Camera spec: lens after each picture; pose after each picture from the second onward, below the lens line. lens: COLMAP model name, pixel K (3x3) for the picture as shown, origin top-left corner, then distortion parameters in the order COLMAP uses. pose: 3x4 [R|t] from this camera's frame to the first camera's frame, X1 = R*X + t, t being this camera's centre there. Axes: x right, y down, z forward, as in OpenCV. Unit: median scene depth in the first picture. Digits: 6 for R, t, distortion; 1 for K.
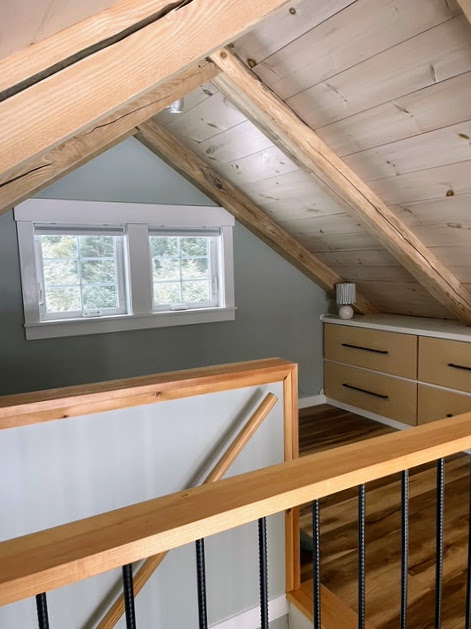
lens RADIAL K [[496.4, 0, 235.5], [0, 496.4, 314.5], [0, 0, 1]] dist [0.060312, -0.004465]
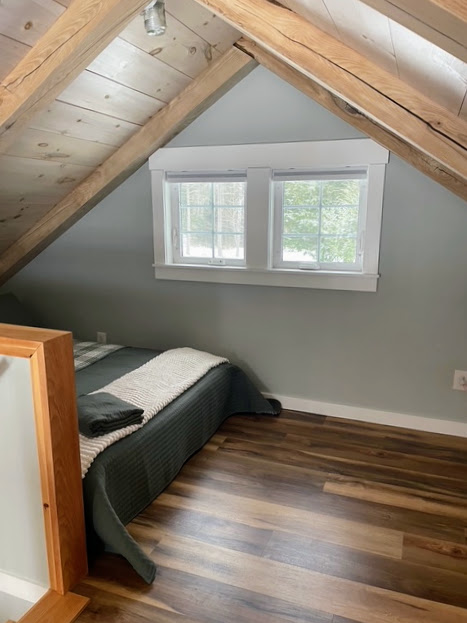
lens RADIAL K [[491.7, 0, 233.5], [0, 491.7, 311.5], [0, 0, 1]] dist [0.060312, -0.004465]
pose [[0.607535, 0.185336, -0.772368, 0.511244], [-0.102437, 0.982558, 0.155197, -0.060301], [0.787660, -0.015168, 0.615924, 0.407470]]
